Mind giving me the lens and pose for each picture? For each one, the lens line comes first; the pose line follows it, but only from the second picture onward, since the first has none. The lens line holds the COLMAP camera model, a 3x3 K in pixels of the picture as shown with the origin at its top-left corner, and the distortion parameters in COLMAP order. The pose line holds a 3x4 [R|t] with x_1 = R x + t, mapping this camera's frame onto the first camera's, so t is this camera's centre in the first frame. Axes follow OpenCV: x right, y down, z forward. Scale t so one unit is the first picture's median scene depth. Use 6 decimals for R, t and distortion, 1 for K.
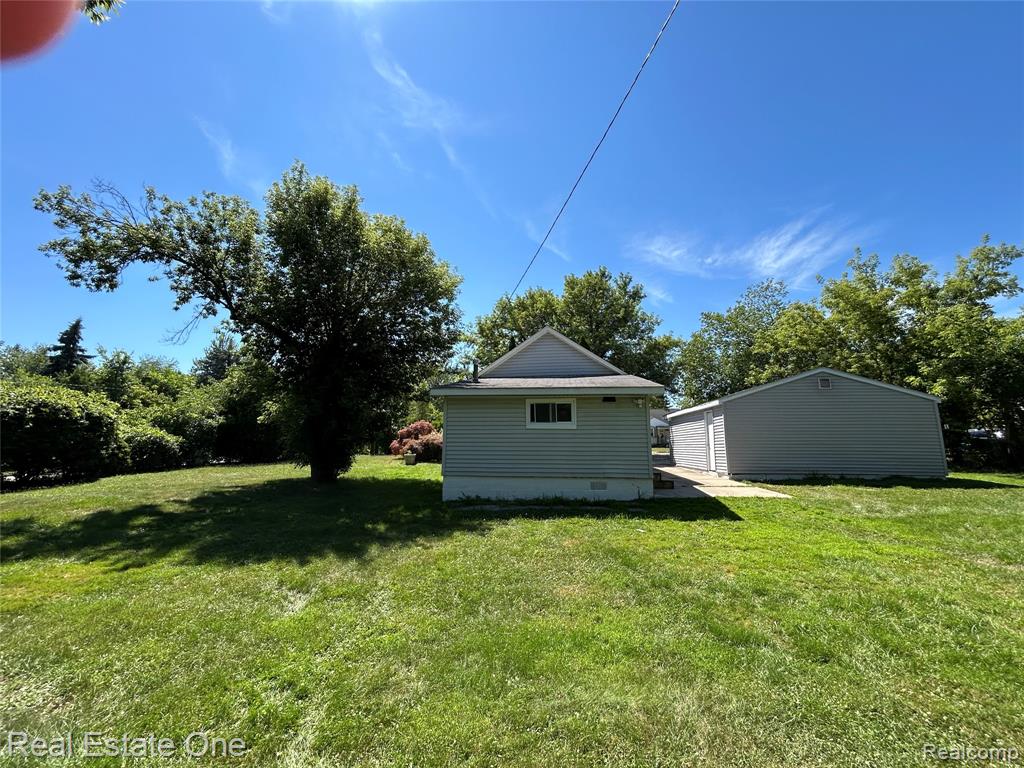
lens RADIAL K [[403.1, 0, 512.0], [0, 403.1, 384.0], [0, 0, 1]] dist [-0.001405, -0.000043]
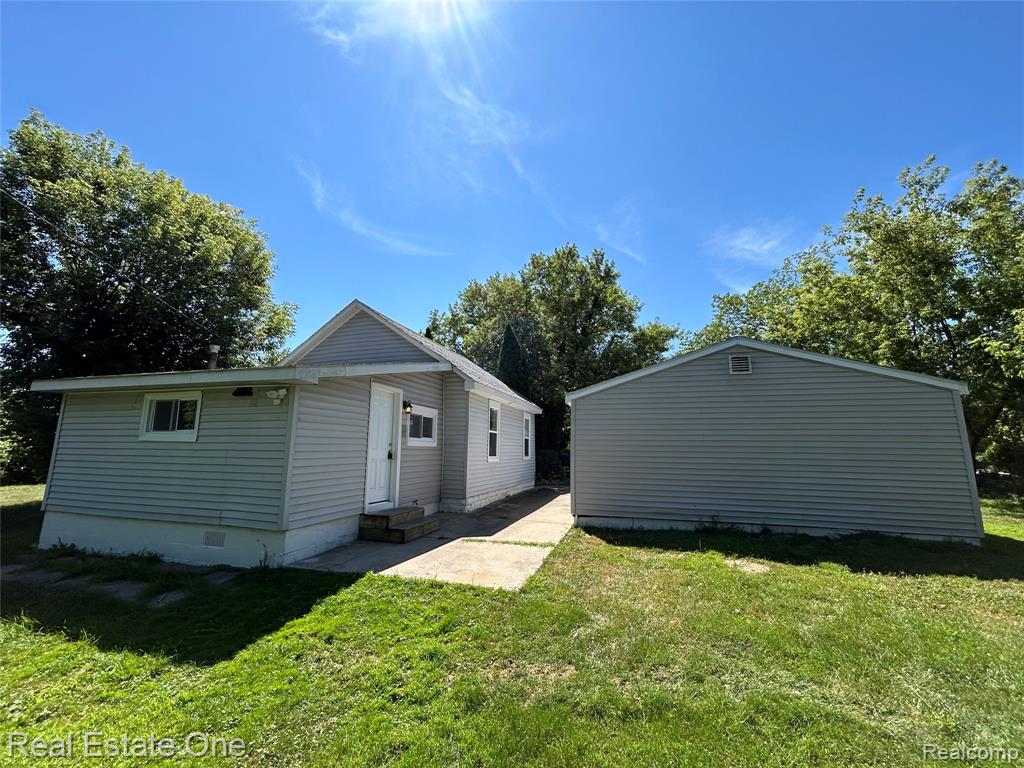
lens RADIAL K [[413.6, 0, 512.0], [0, 413.6, 384.0], [0, 0, 1]] dist [-0.000477, 0.000078]
pose [[0.984297, -0.021433, -0.175214, 0.336872], [0.016566, 0.999437, -0.029191, 0.023046], [0.175741, 0.025830, 0.984098, 0.213836]]
